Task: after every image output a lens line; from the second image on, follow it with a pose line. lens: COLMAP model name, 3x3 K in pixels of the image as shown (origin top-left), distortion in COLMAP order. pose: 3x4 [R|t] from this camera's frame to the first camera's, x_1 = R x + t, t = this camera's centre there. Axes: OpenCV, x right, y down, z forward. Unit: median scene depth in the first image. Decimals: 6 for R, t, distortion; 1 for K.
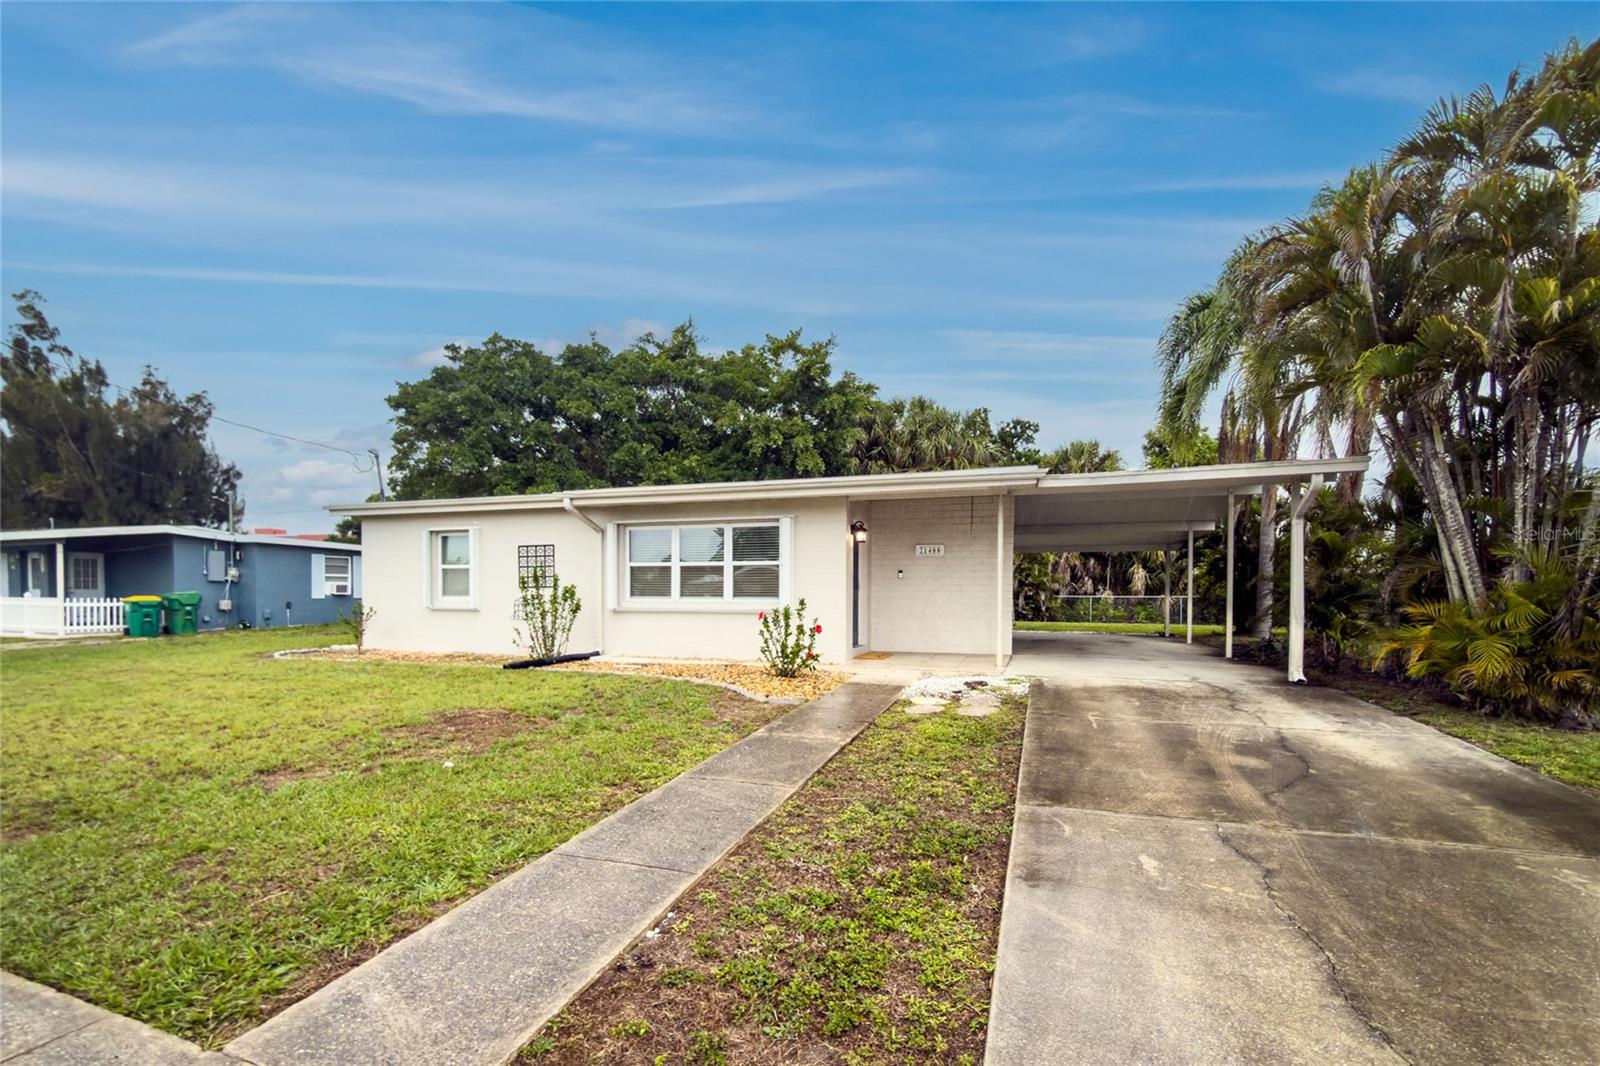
lens RADIAL K [[650.4, 0, 783.0], [0, 650.4, 587.9], [0, 0, 1]] dist [0.000371, -0.000027]
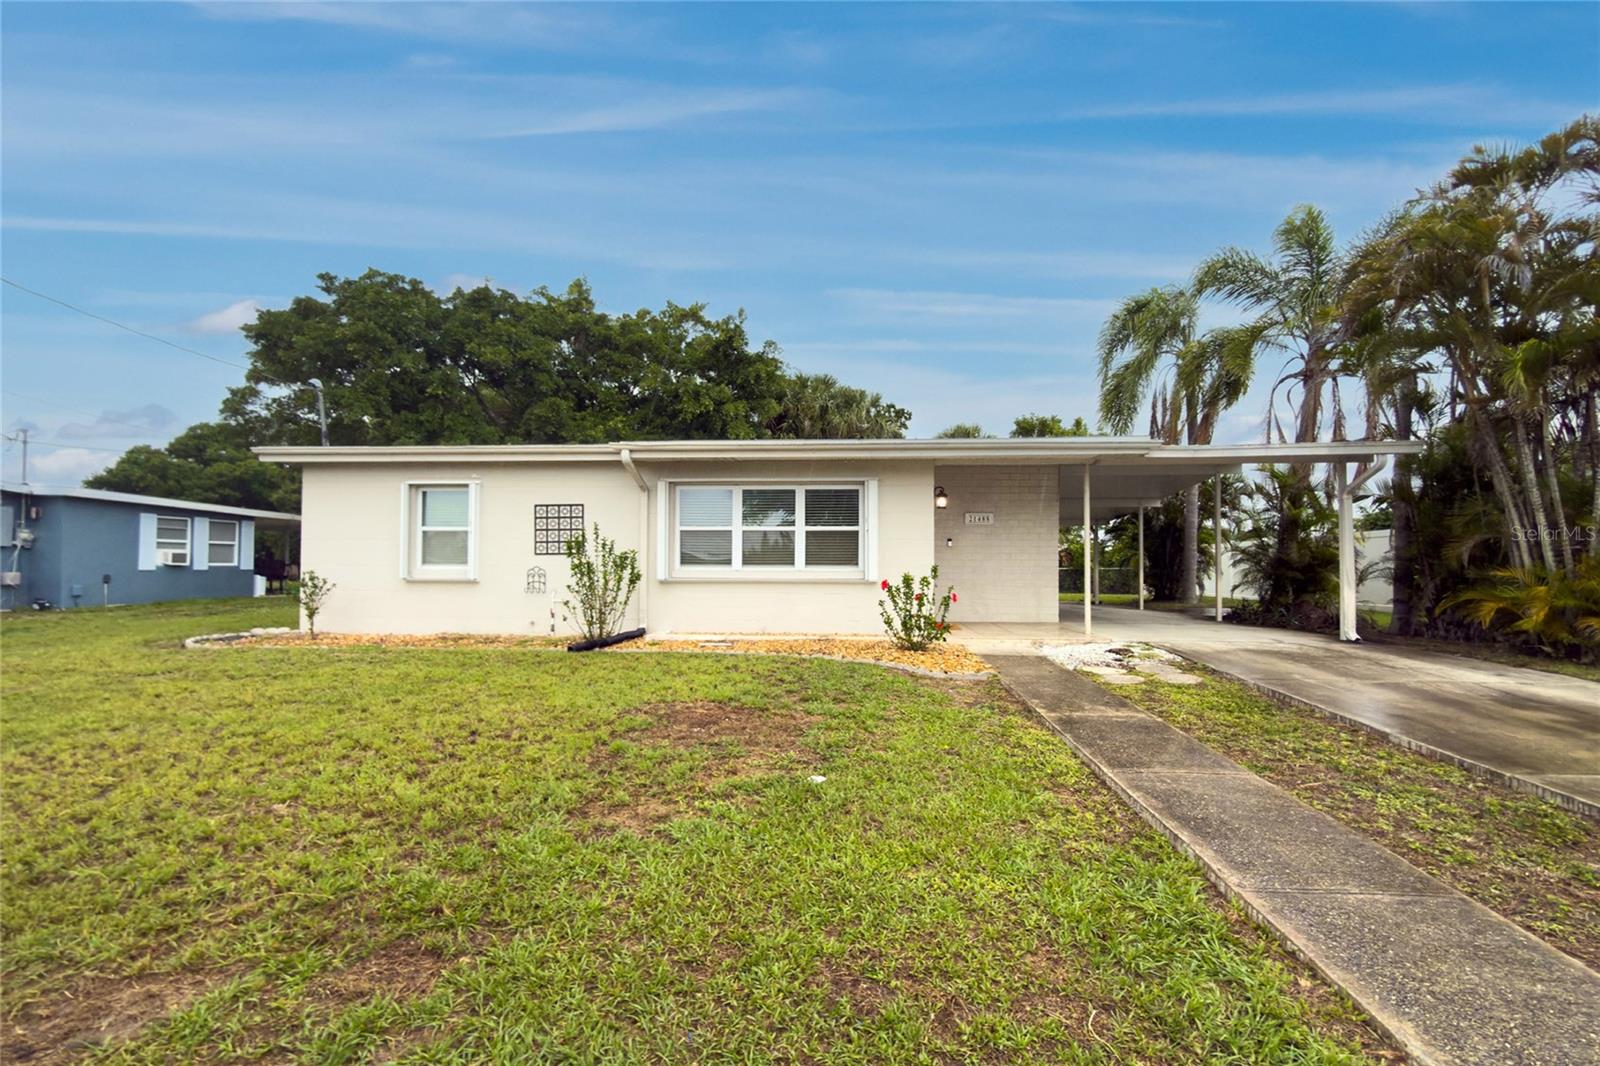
lens RADIAL K [[651.9, 0, 800.0], [0, 651.9, 533.0], [0, 0, 1]] dist [-0.002912, -0.000206]
pose [[0.971236, 0.012538, 0.237787, -0.263240], [-0.002247, 0.999051, -0.043502, 0.007447], [-0.238107, 0.041717, 0.970343, 0.096635]]
